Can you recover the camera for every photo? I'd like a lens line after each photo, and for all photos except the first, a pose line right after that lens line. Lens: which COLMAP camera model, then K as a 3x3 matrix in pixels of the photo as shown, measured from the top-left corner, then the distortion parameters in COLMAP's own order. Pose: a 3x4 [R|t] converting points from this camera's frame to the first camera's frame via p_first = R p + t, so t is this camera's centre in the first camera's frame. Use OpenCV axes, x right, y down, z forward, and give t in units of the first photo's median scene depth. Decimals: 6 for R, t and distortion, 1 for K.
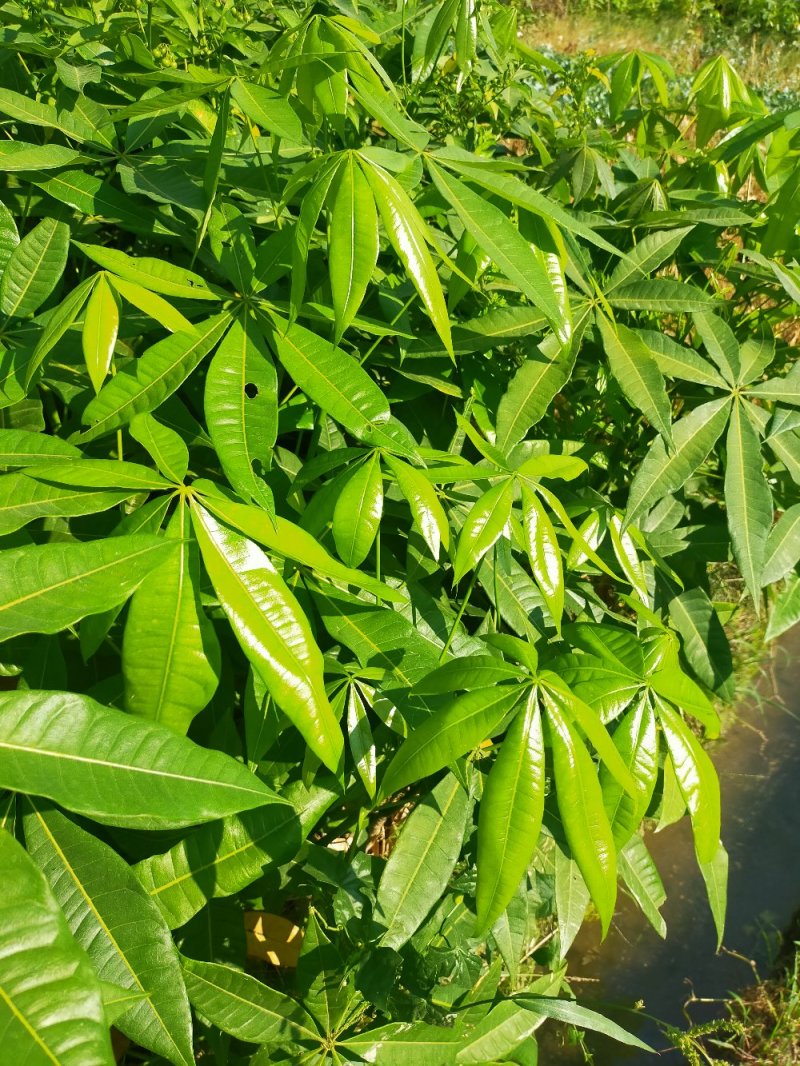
lens RADIAL K [[794.1, 0, 358.0], [0, 794.1, 536.6], [0, 0, 1]] dist [0.075845, -0.052169]
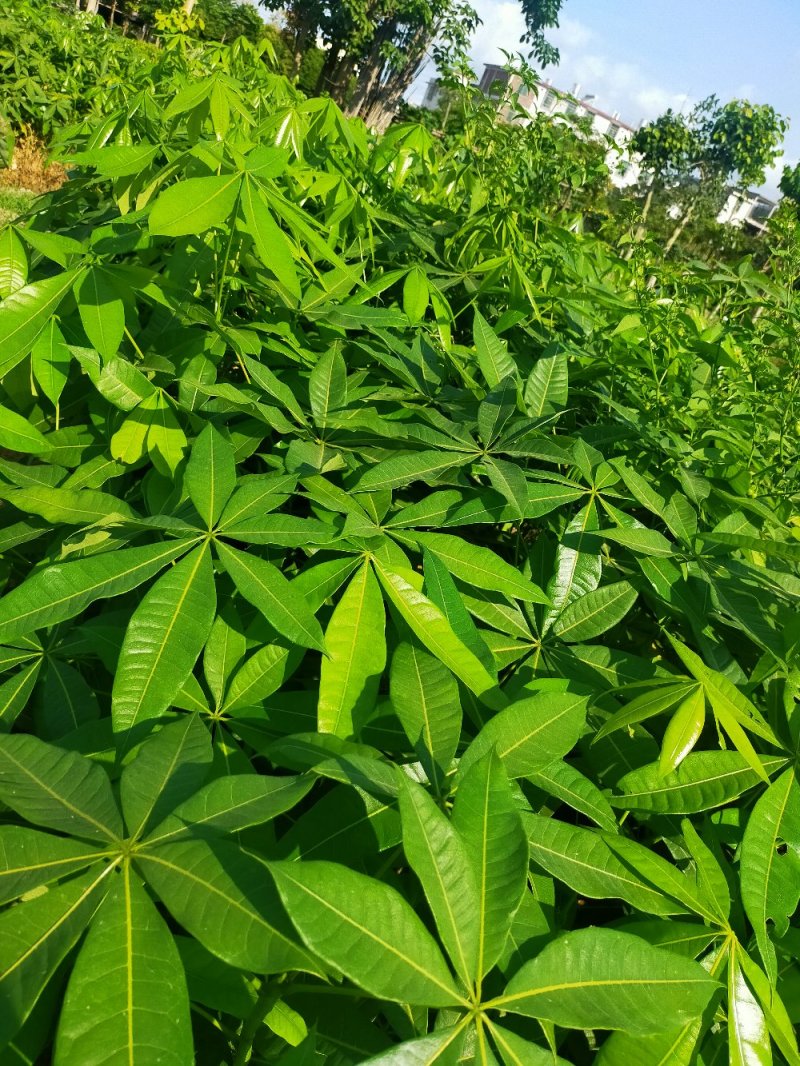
lens RADIAL K [[788.9, 0, 345.9], [0, 788.9, 530.3], [0, 0, 1]] dist [0.079901, -0.062030]
pose [[0.827360, 0.477652, -0.295507, -0.474125], [-0.539753, 0.821681, -0.183049, -0.023731], [0.155378, 0.310948, 0.937640, -0.199217]]
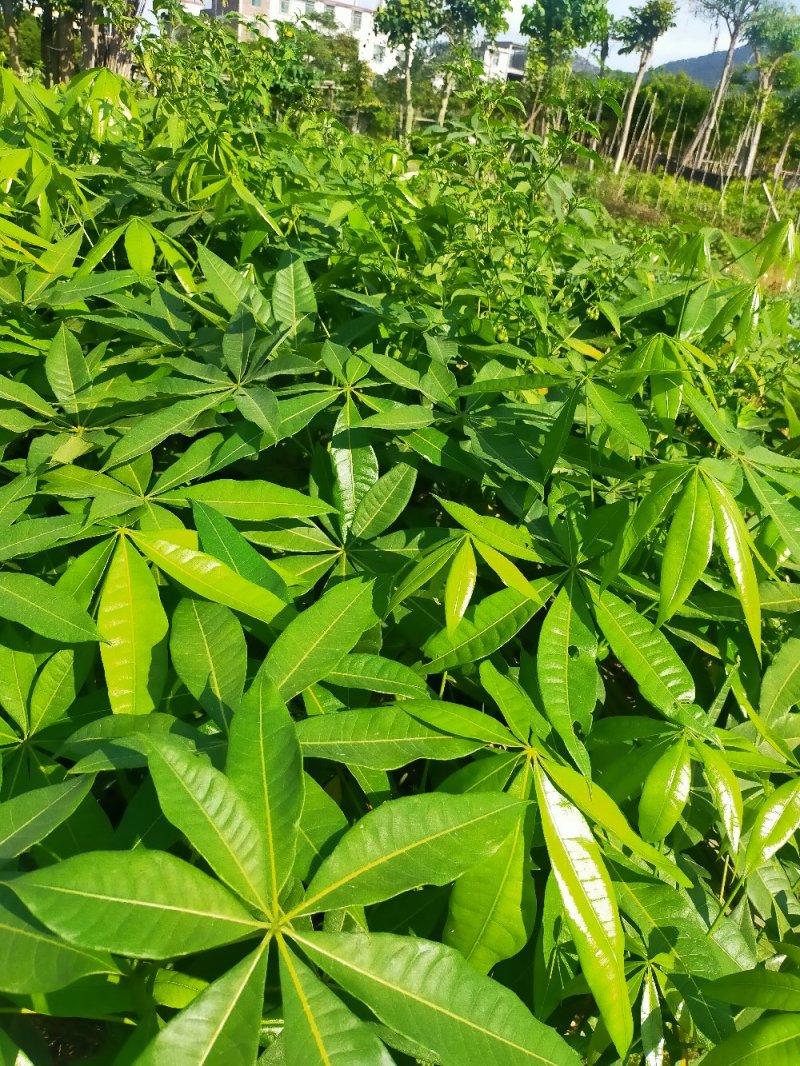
lens RADIAL K [[782.2, 0, 374.4], [0, 782.2, 536.7], [0, 0, 1]] dist [0.070802, -0.045624]
pose [[0.973033, 0.171204, -0.154581, -0.255837], [-0.195632, 0.967568, -0.159815, -0.107033], [0.122207, 0.185747, 0.974969, -0.132796]]
